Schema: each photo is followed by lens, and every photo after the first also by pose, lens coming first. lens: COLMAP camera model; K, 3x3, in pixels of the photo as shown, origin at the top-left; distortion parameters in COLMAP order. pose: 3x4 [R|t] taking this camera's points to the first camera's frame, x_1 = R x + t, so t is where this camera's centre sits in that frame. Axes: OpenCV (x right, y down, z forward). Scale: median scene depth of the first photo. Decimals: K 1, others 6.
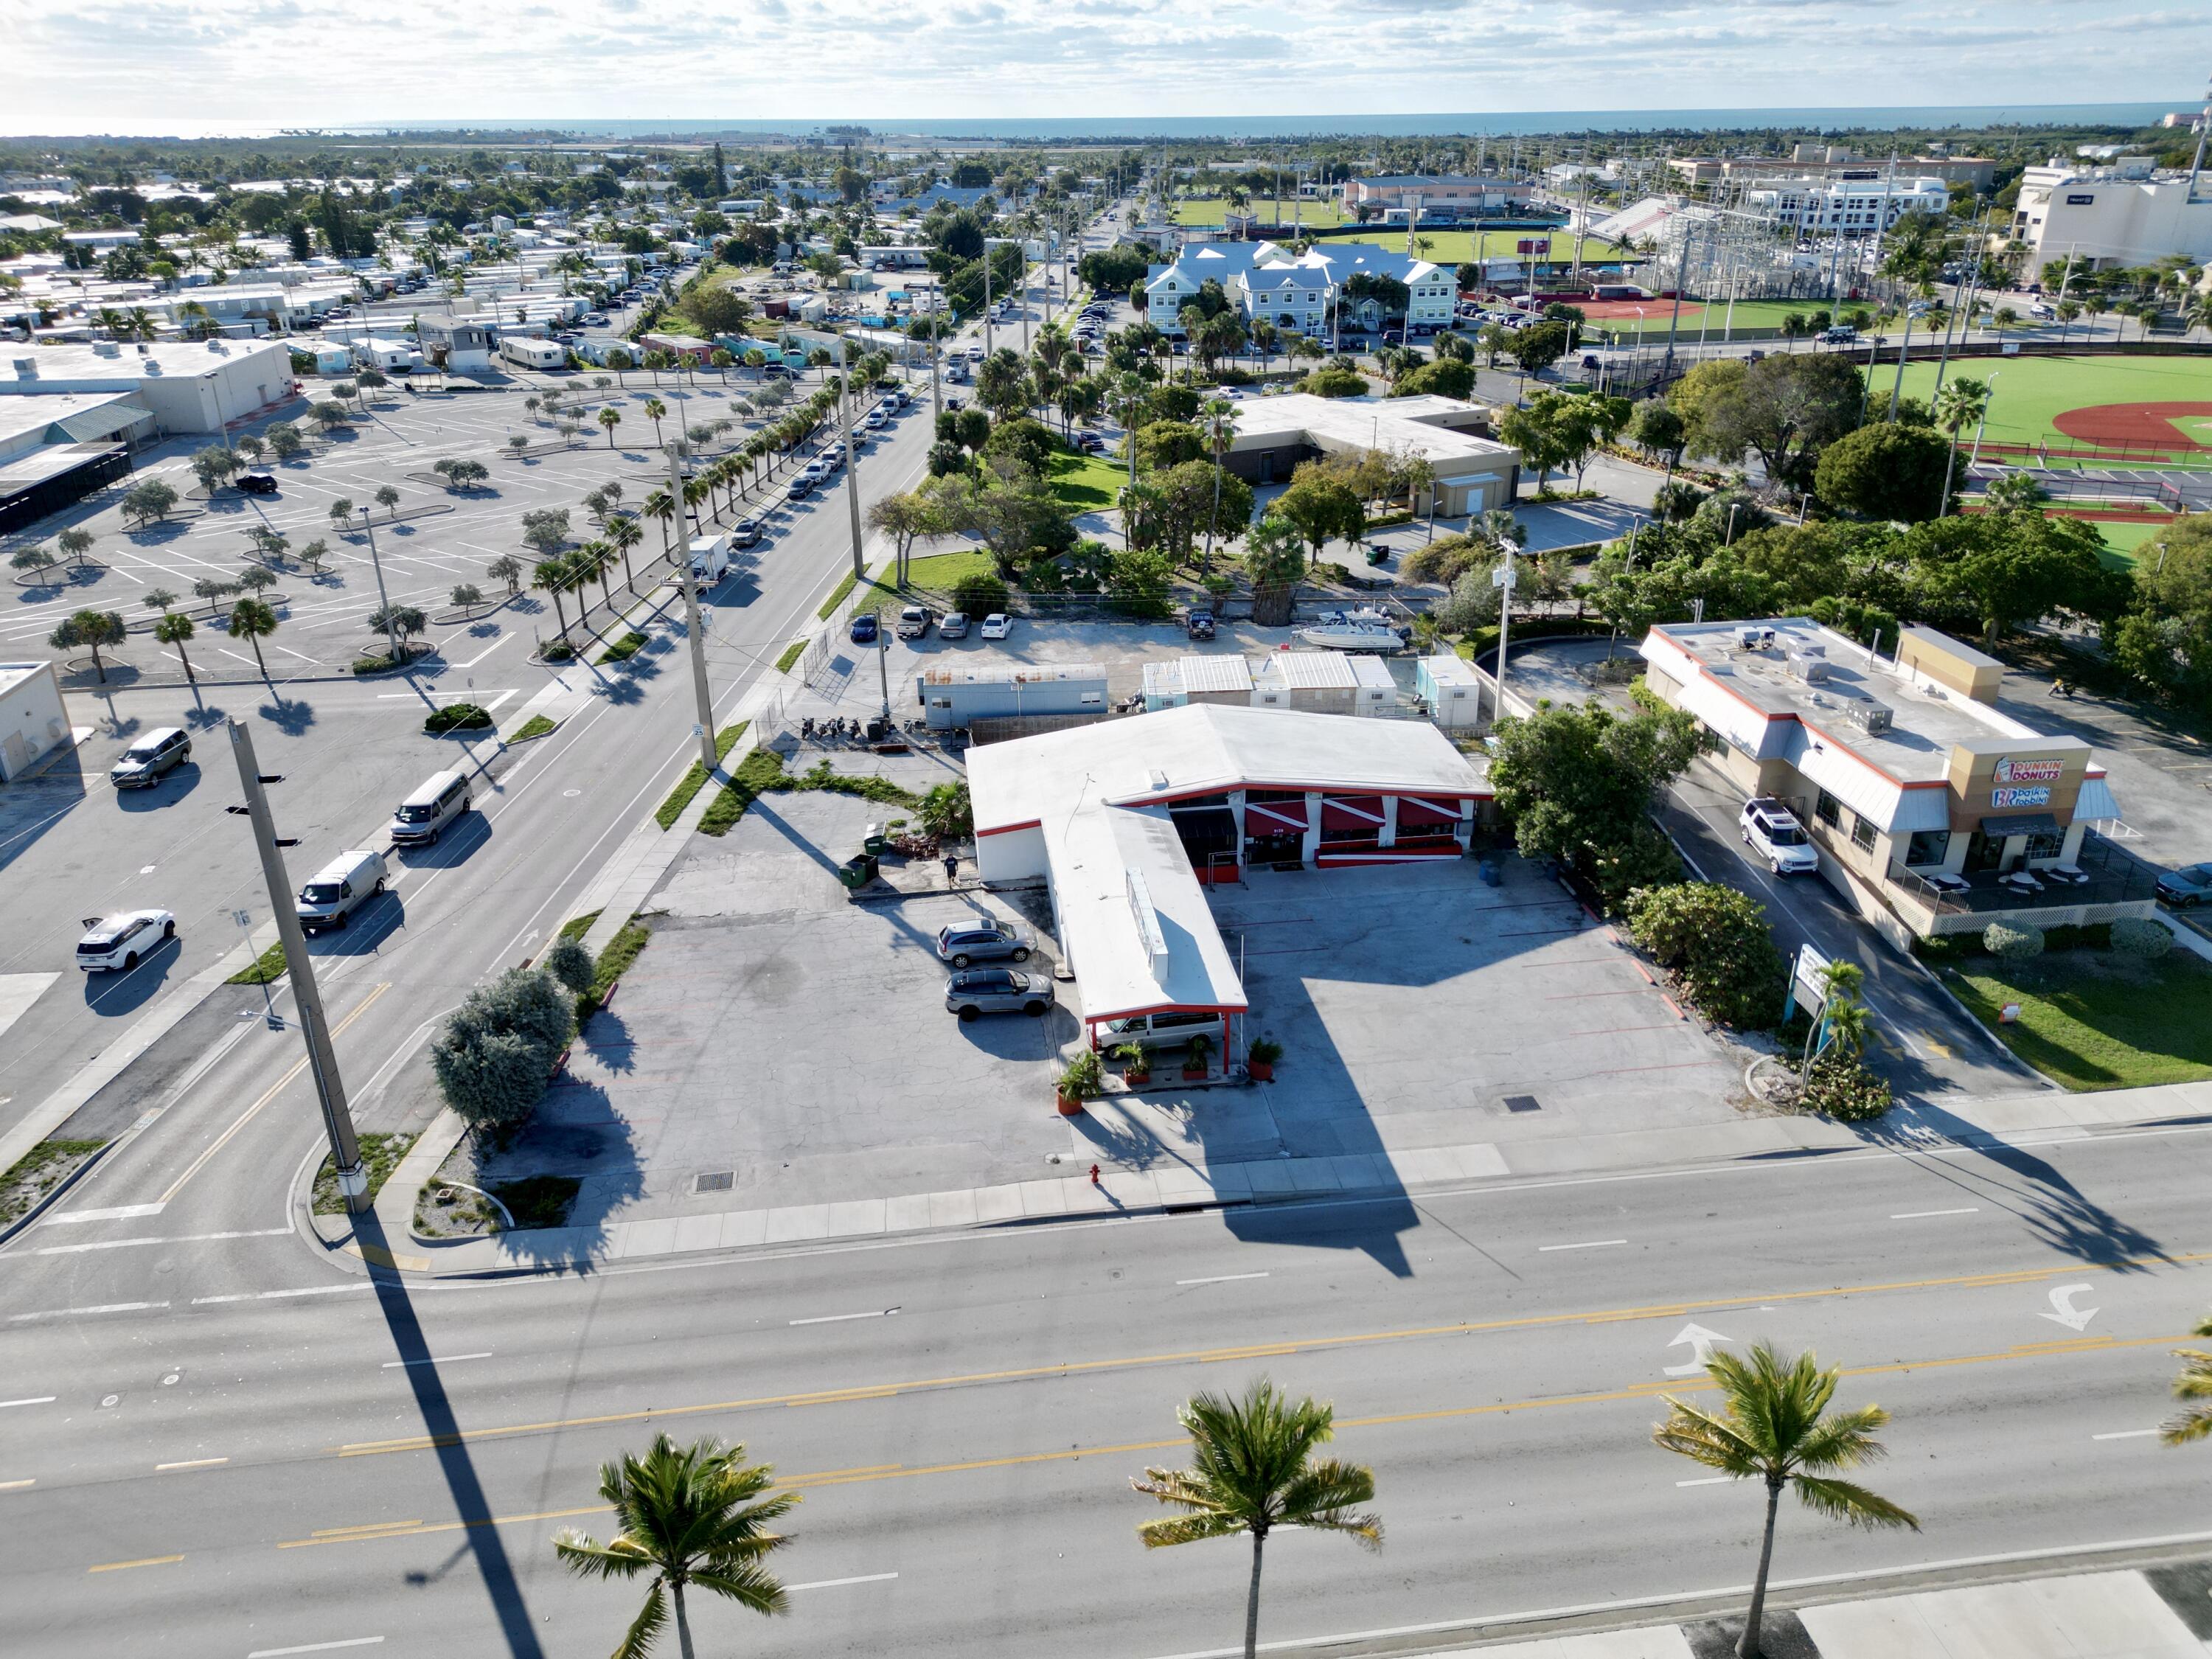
lens RADIAL K [[1549.2, 0, 1114.0], [0, 1549.2, 826.2], [0, 0, 1]] dist [0.067109, -0.065702]
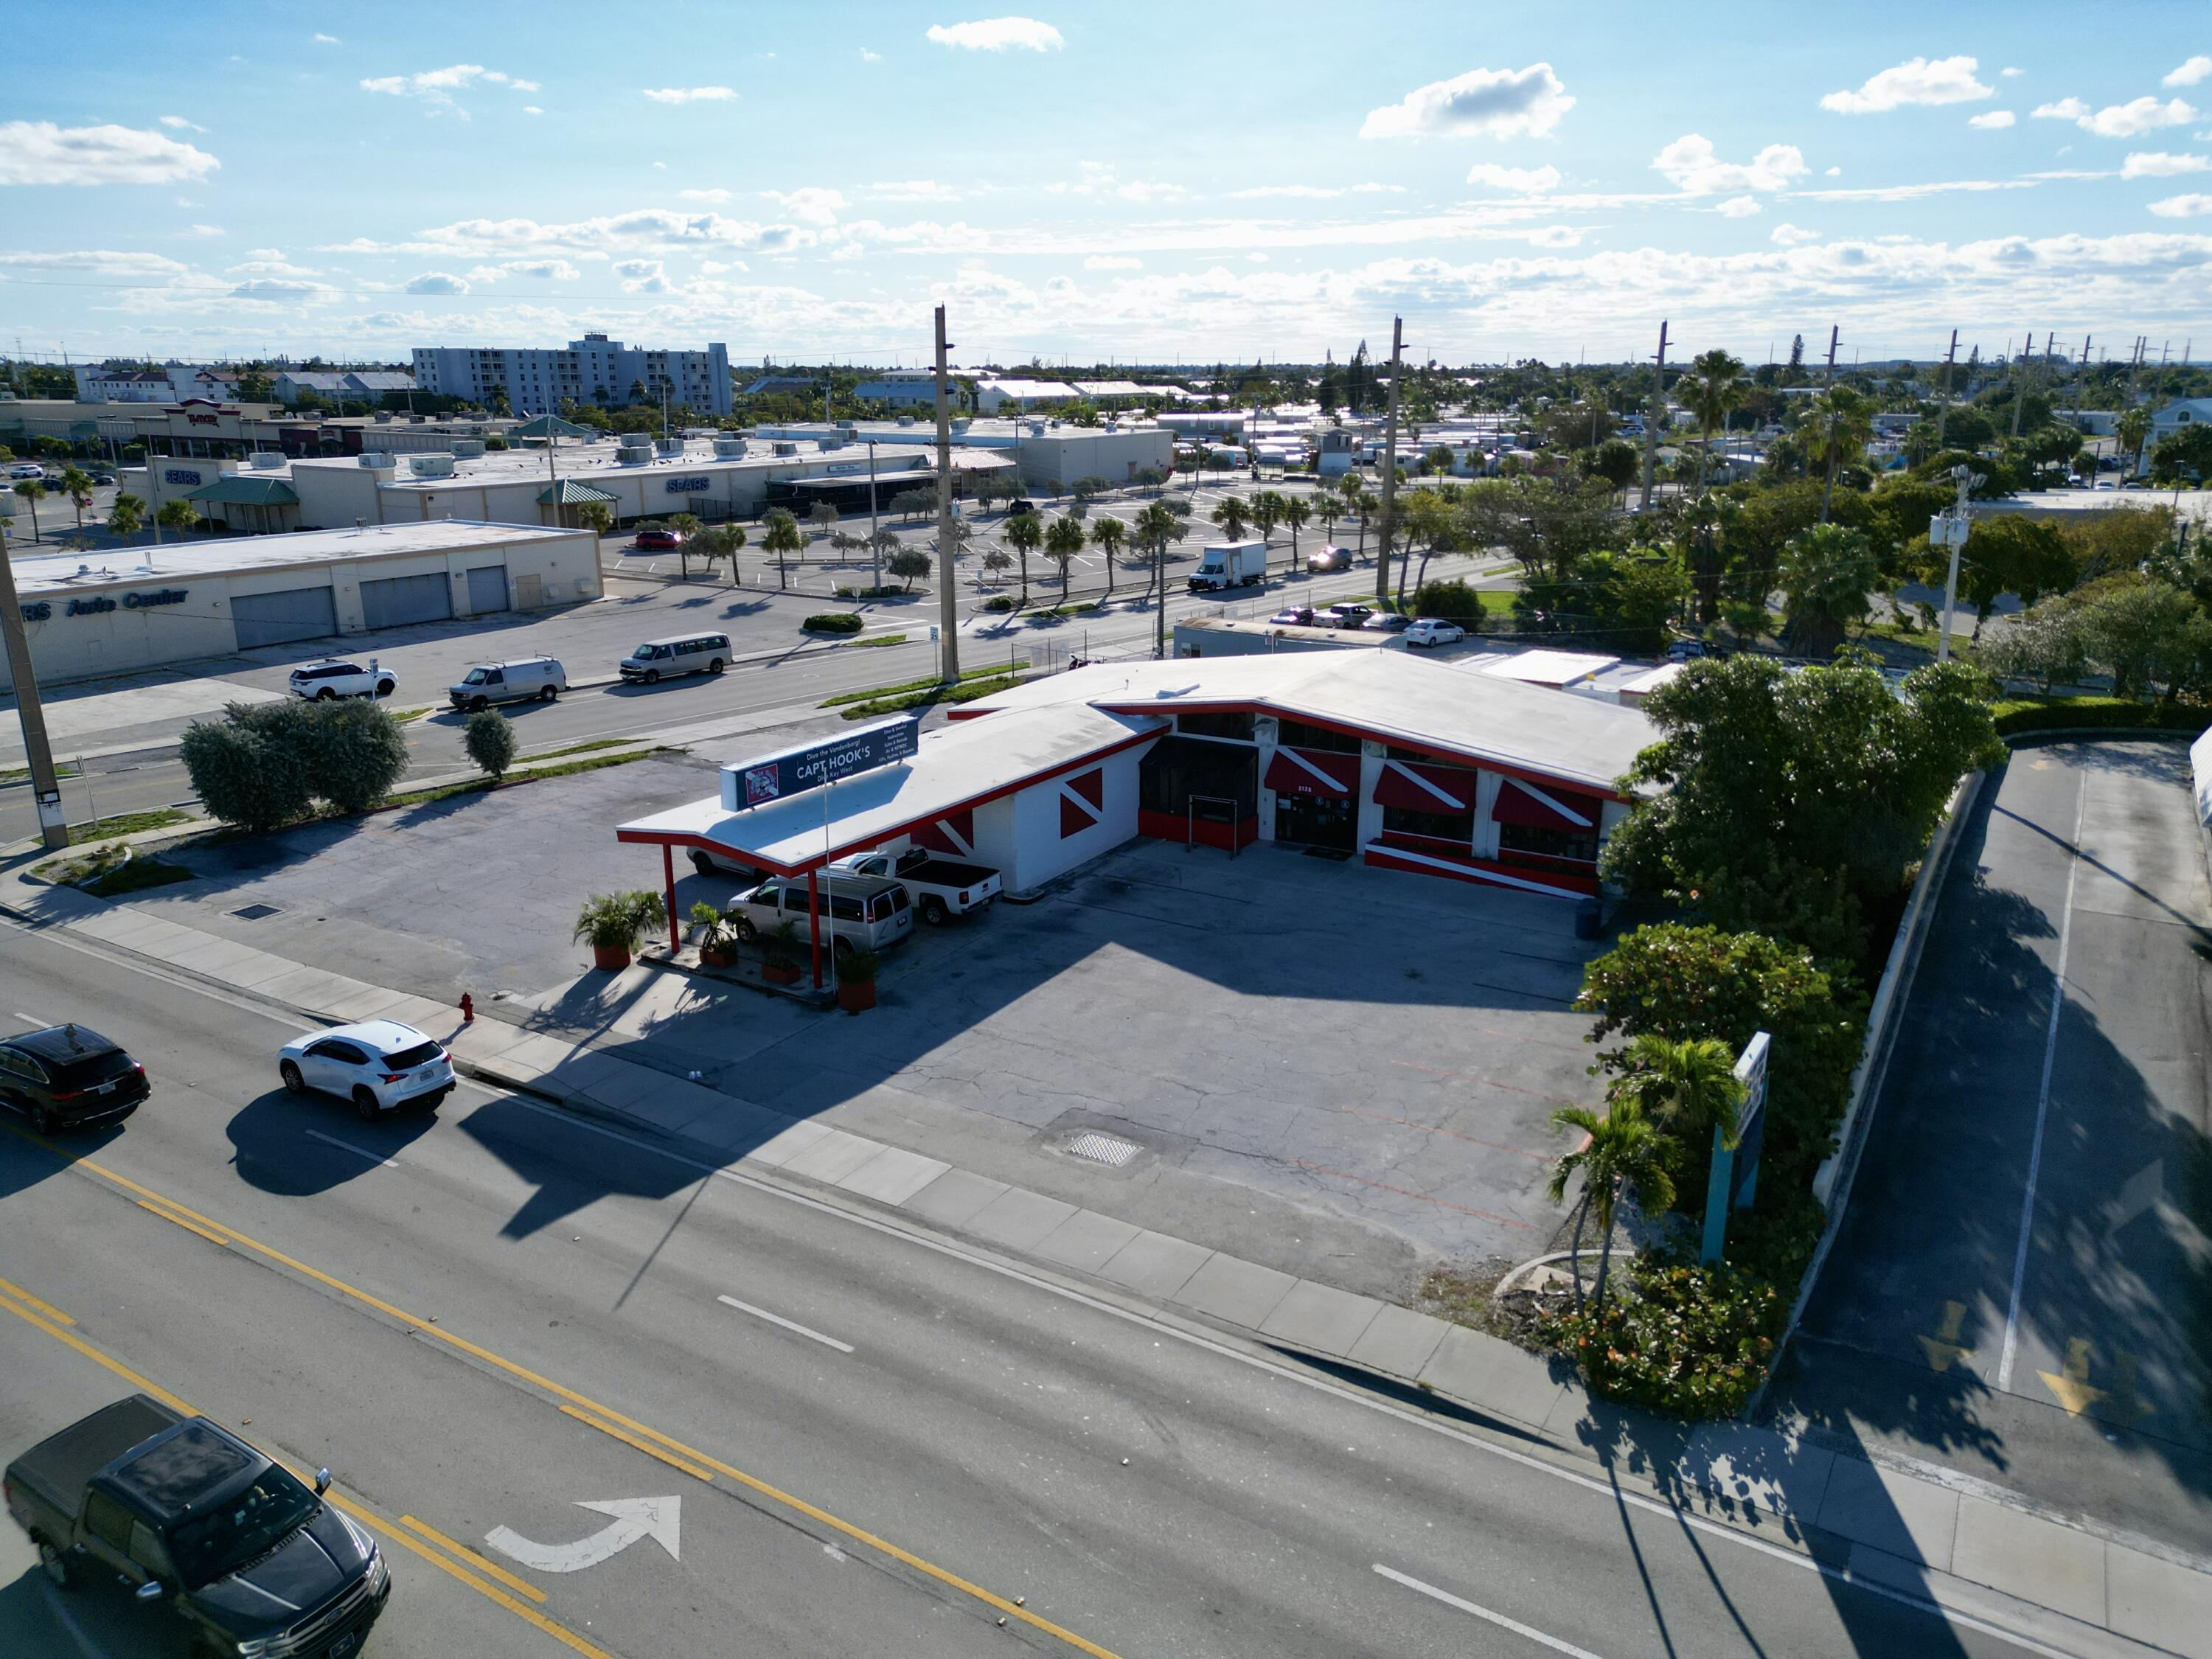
lens RADIAL K [[1549.2, 0, 1114.6], [0, 1549.2, 824.5], [0, 0, 1]] dist [0.067109, -0.065702]
pose [[0.775415, 0.183681, -0.604147, 0.478562], [-0.264859, 0.963135, -0.047118, 0.075765], [0.573221, 0.196550, 0.795479, 0.446424]]
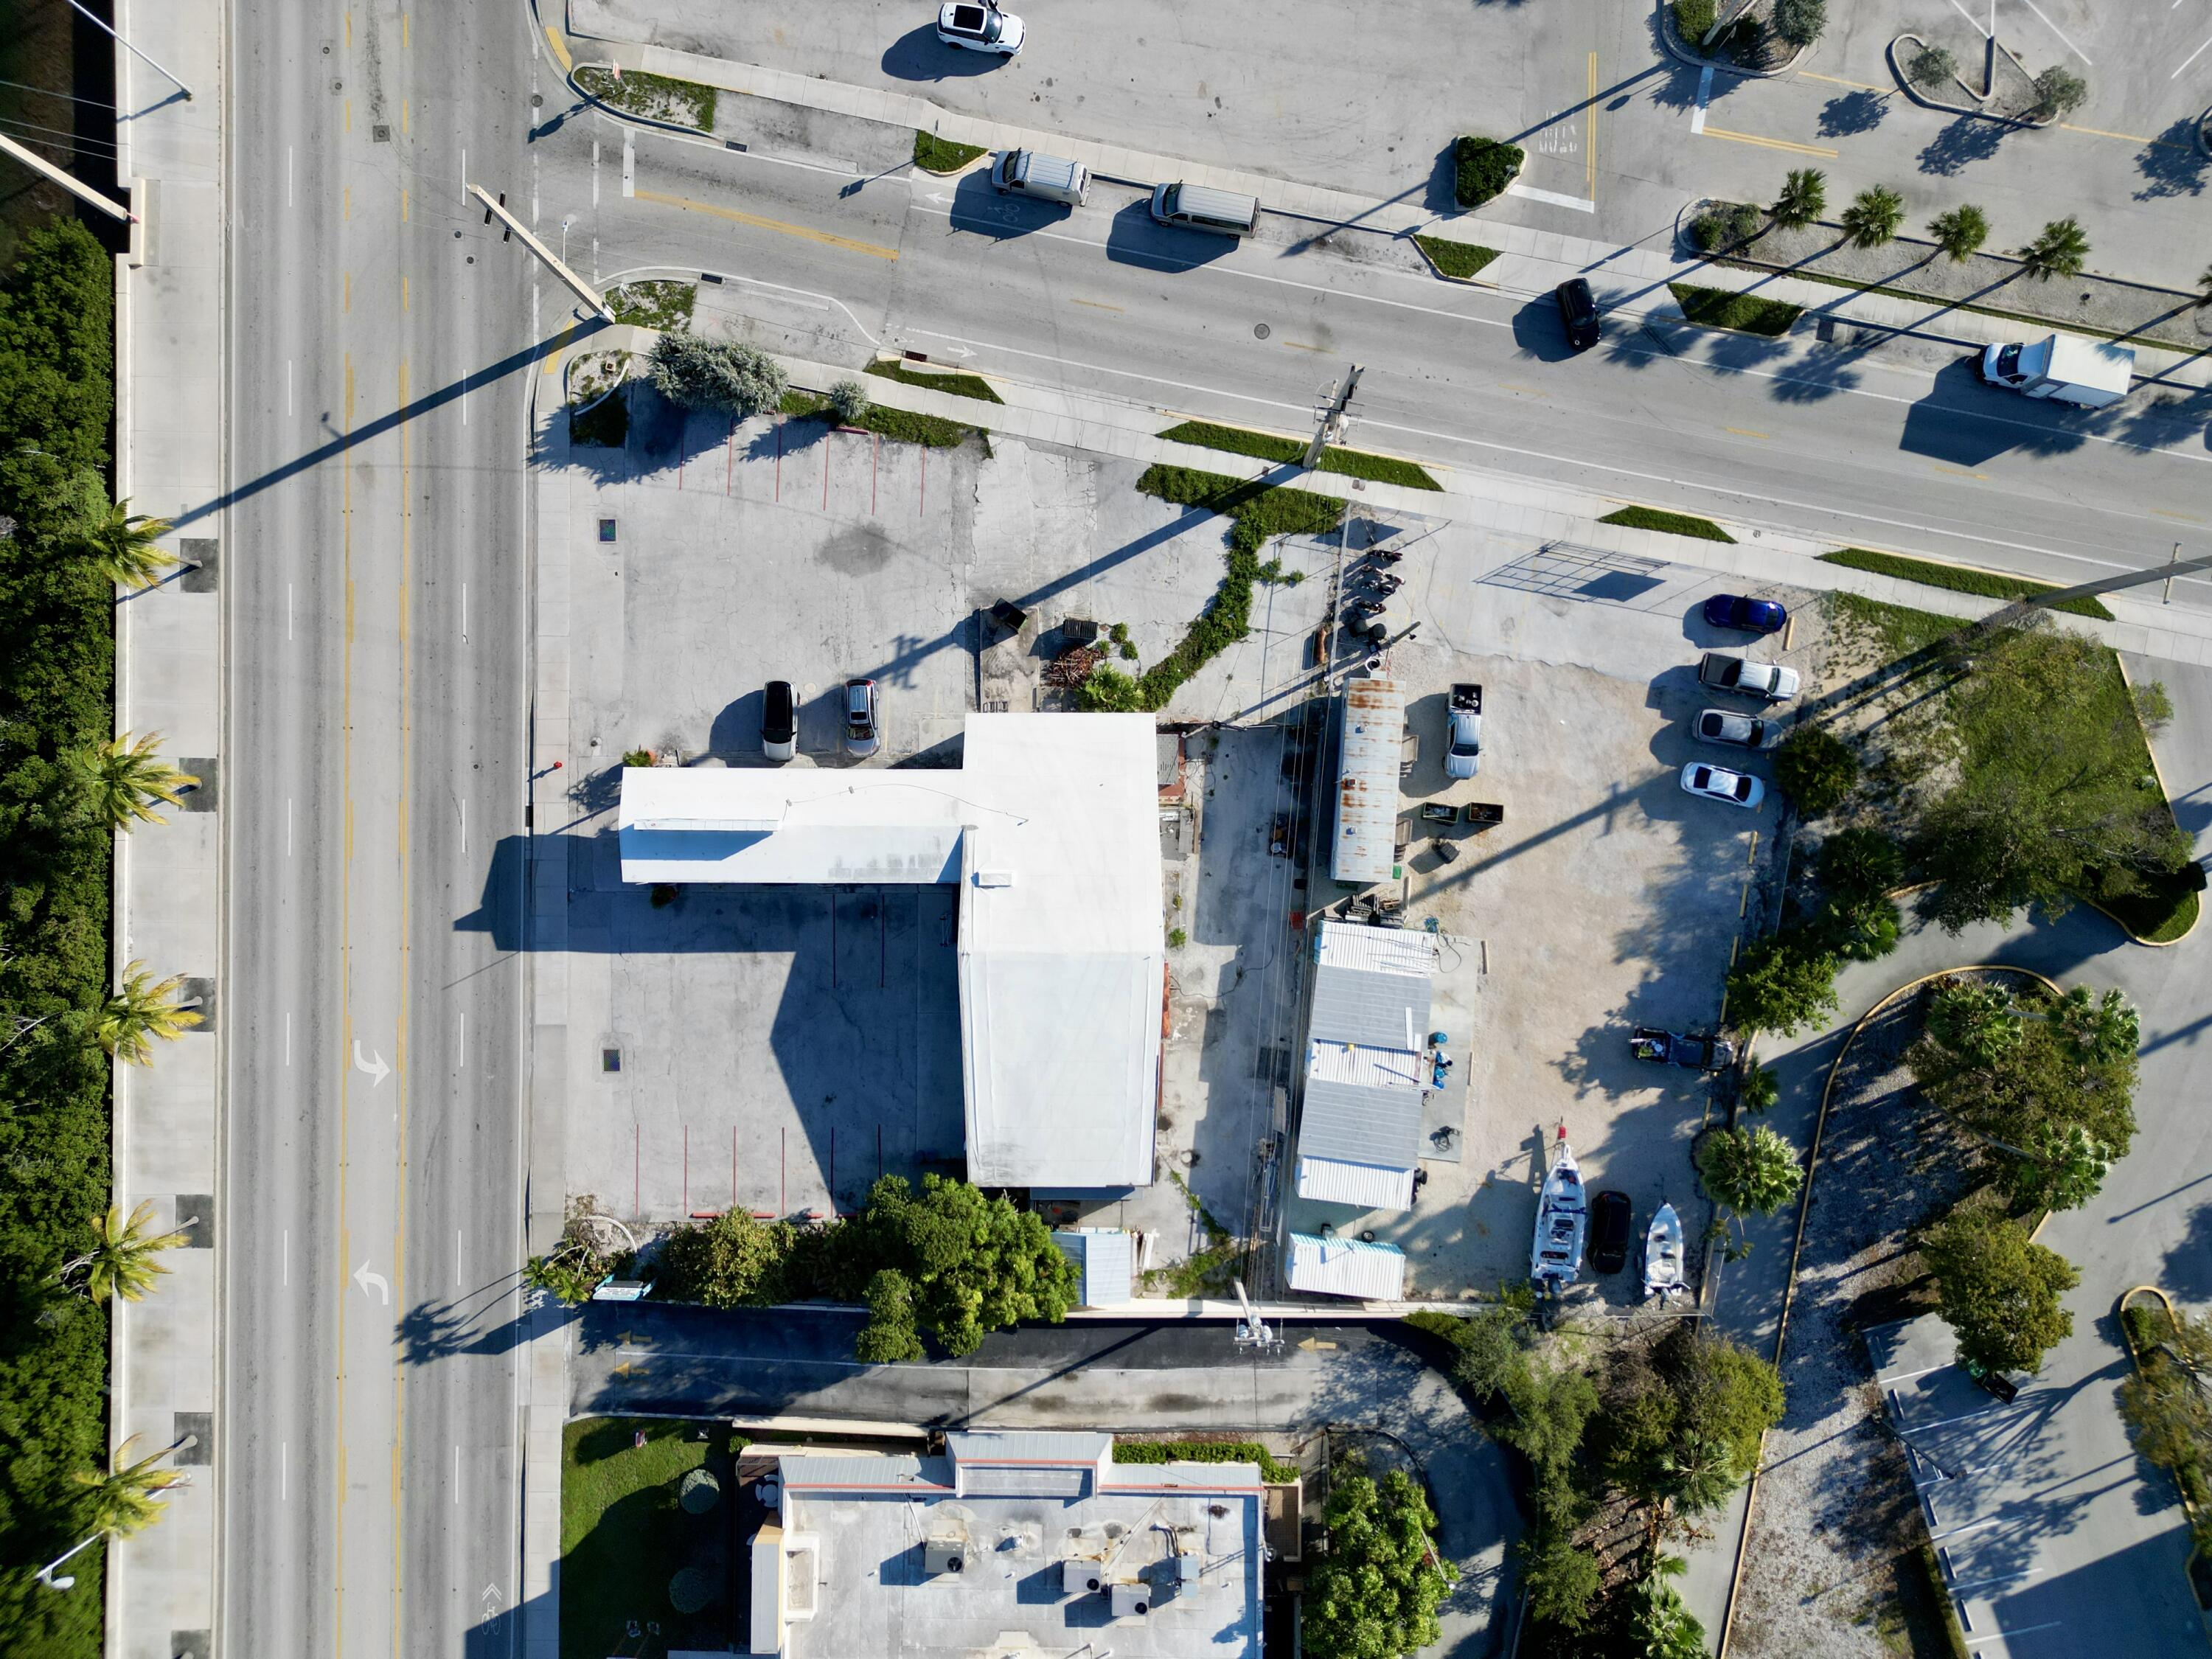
lens RADIAL K [[1549.2, 0, 1115.6], [0, 1549.2, 827.4], [0, 0, 1]] dist [0.067109, -0.065702]
pose [[-0.137799, 0.990349, 0.014812, -0.038932], [-0.401123, -0.069474, 0.913386, -1.129879], [0.905600, 0.119922, 0.406825, 0.663840]]
